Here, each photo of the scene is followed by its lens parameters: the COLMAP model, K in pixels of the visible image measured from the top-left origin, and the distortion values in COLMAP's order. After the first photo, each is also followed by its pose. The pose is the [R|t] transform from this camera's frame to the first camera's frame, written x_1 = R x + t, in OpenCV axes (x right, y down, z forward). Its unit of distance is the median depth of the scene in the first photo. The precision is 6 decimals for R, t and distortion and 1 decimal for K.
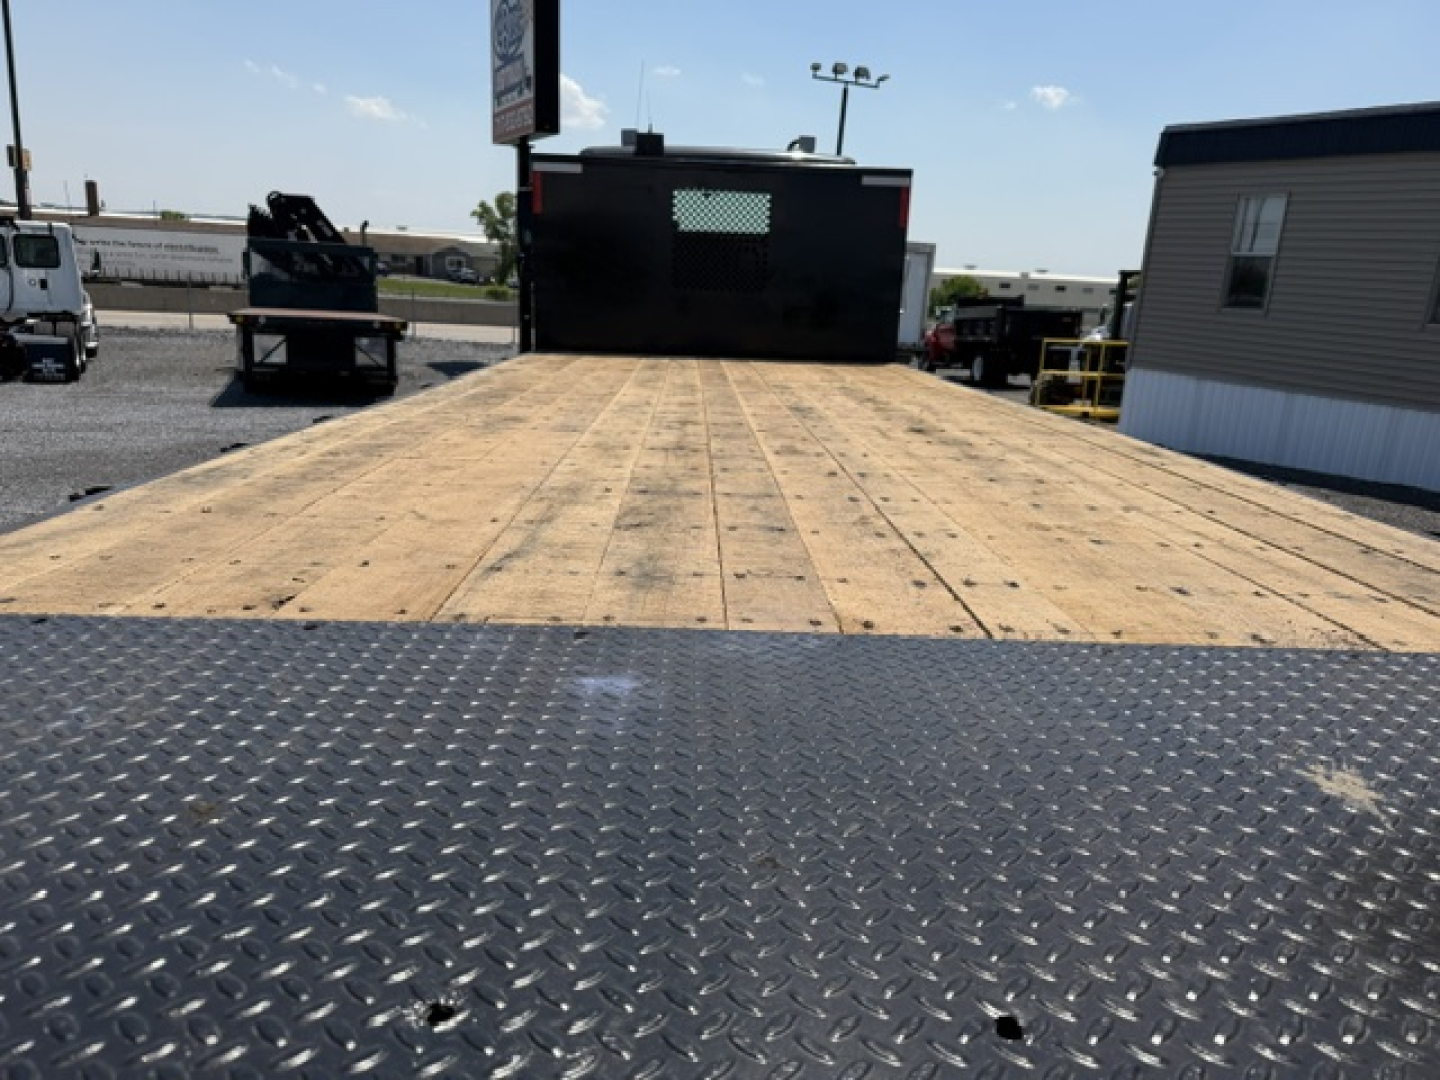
lens RADIAL K [[1030.7, 0, 720.0], [0, 1030.7, 540.0], [0, 0, 1]] dist [-0.005166, -0.002198]
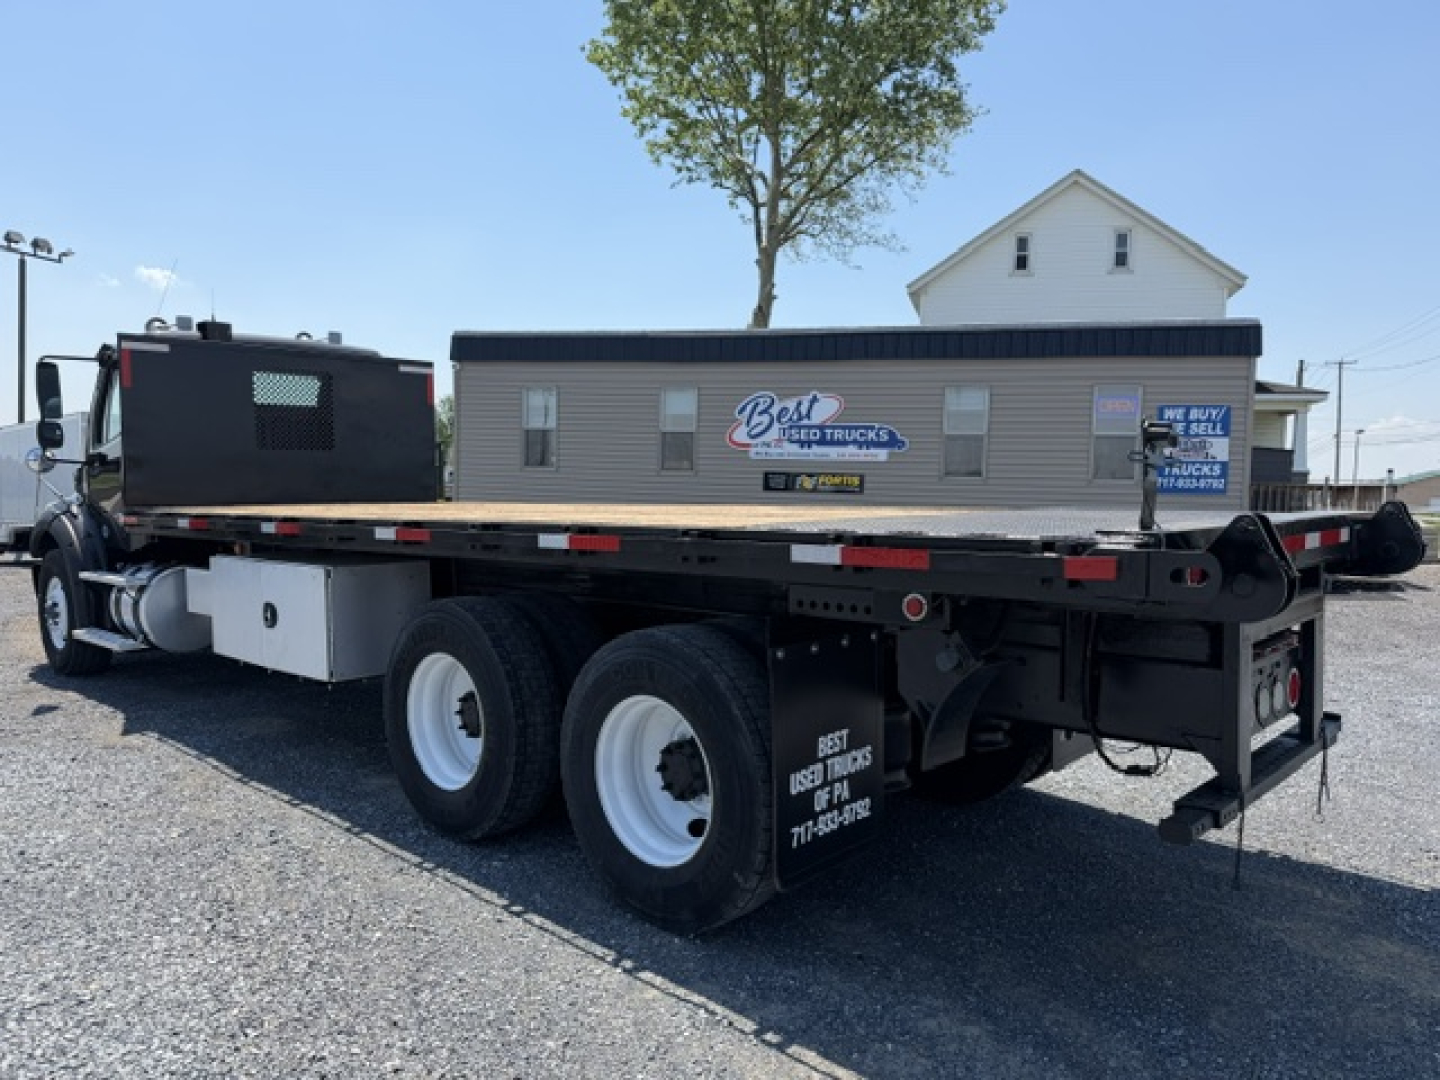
lens RADIAL K [[988.4, 0, 721.0], [0, 988.4, 552.2], [0, 0, 1]] dist [0.134383, -0.147985]
pose [[0.709202, -0.088686, 0.699405, -0.108310], [0.194545, 0.978156, -0.073238, 0.013418], [-0.677632, 0.188007, 0.710963, -0.037602]]
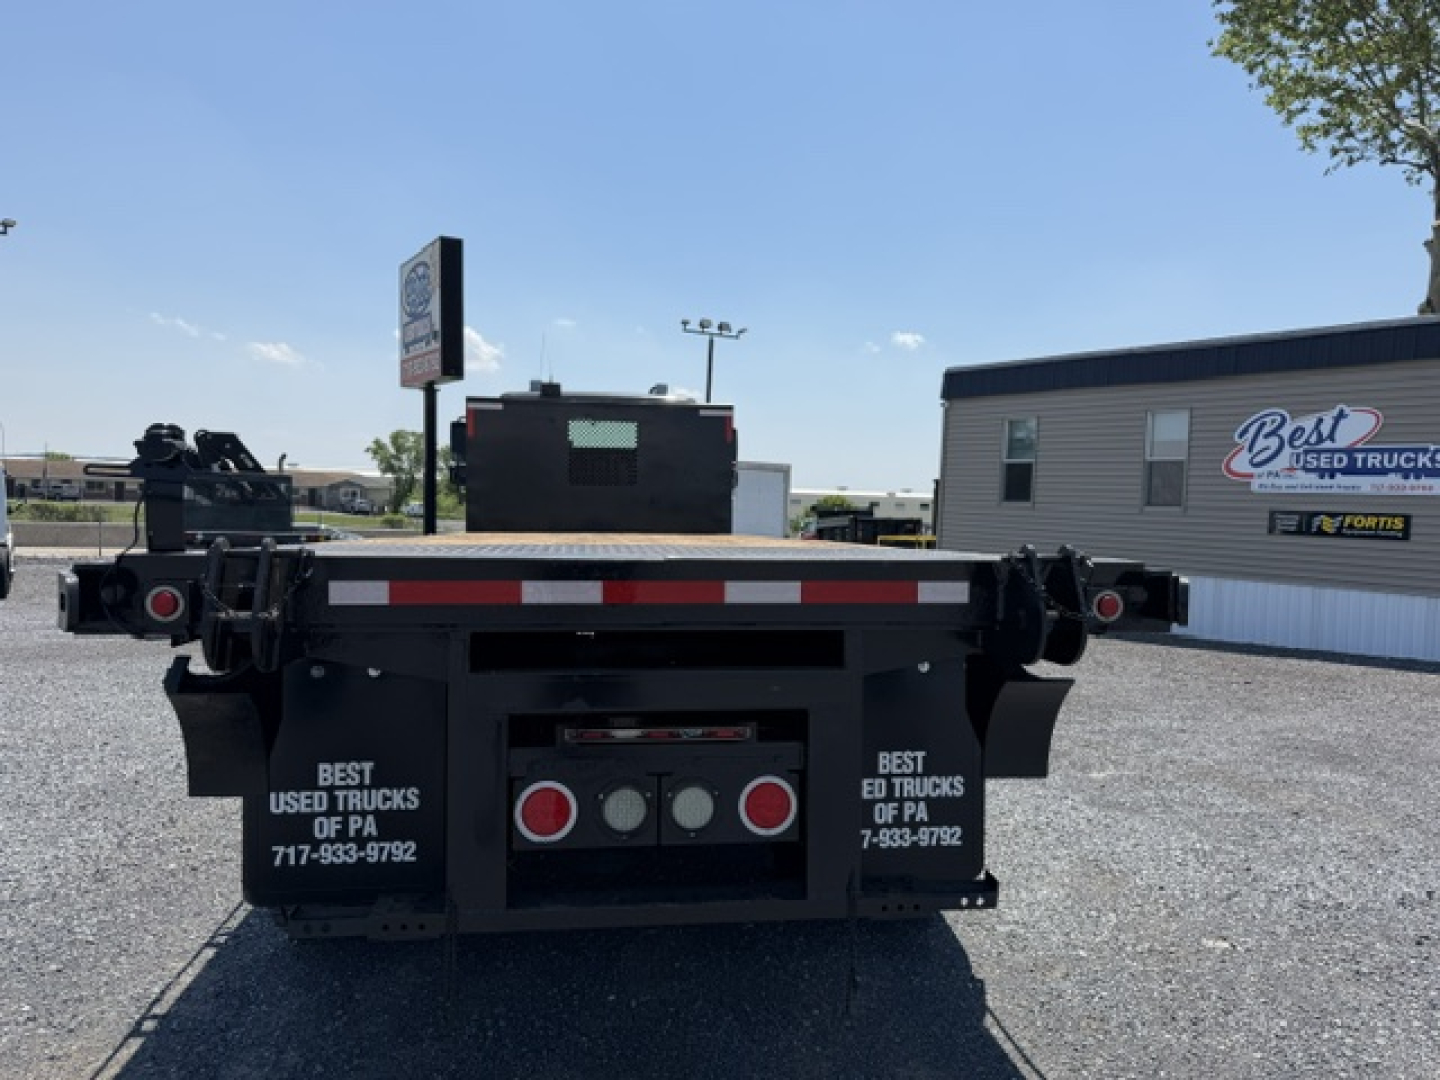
lens RADIAL K [[1001.8, 0, 720.0], [0, 1001.8, 540.0], [0, 0, 1]] dist [0.068441, -0.089932]
pose [[0.993814, -0.028115, 0.107439, 0.002246], [0.050108, 0.976872, -0.207873, 0.028213], [-0.099110, 0.211970, 0.972237, -0.078723]]
